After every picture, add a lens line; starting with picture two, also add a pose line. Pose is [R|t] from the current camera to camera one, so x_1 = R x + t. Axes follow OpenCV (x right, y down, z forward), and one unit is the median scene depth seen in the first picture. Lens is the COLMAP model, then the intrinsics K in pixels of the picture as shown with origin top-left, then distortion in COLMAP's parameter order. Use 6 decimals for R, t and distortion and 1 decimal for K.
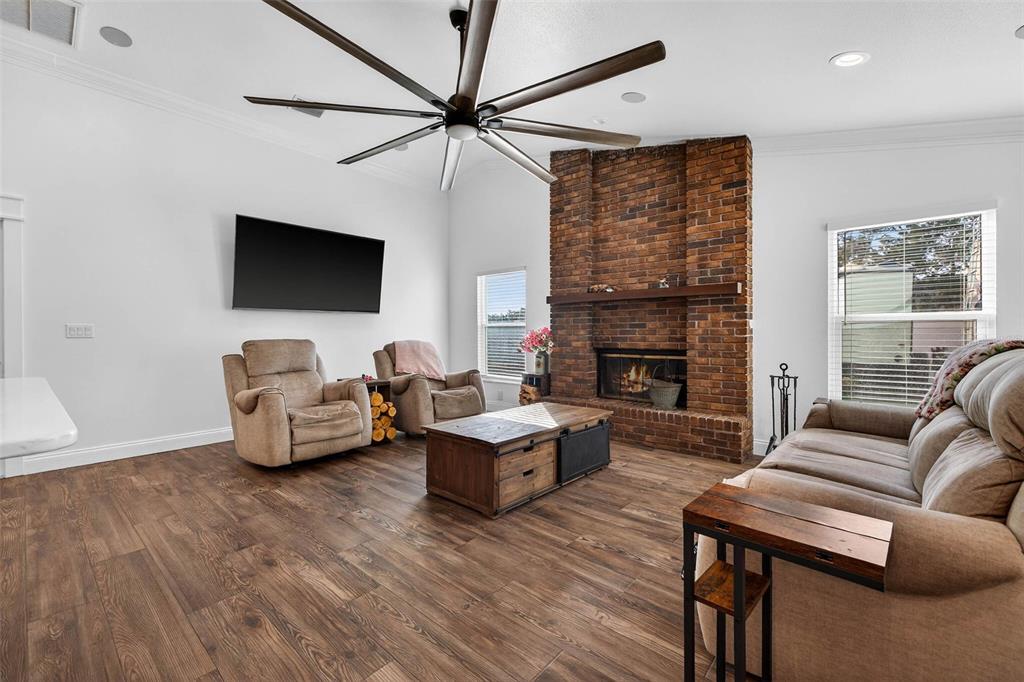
lens RADIAL K [[423.3, 0, 516.4], [0, 423.3, 338.1], [0, 0, 1]] dist [0.007429, -0.002419]
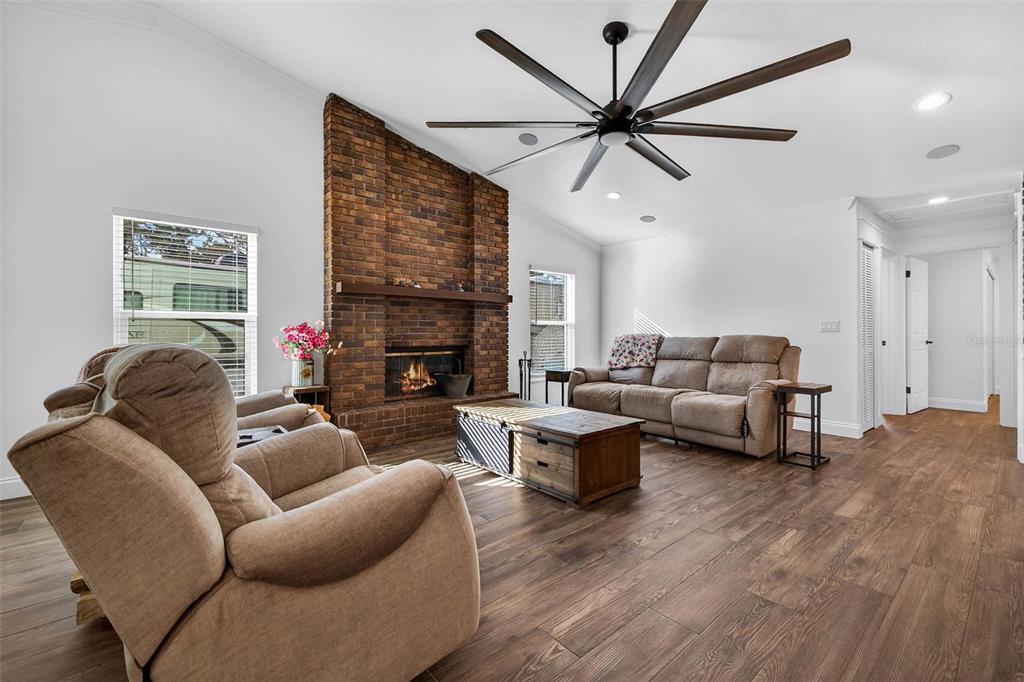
lens RADIAL K [[423.3, 0, 515.0], [0, 423.3, 336.7], [0, 0, 1]] dist [0.007429, -0.002419]
pose [[0.162931, -0.005451, 0.986622, -0.706837], [0.010181, 0.999941, 0.003843, 0.000323], [-0.986585, 0.009419, 0.162977, 0.629984]]
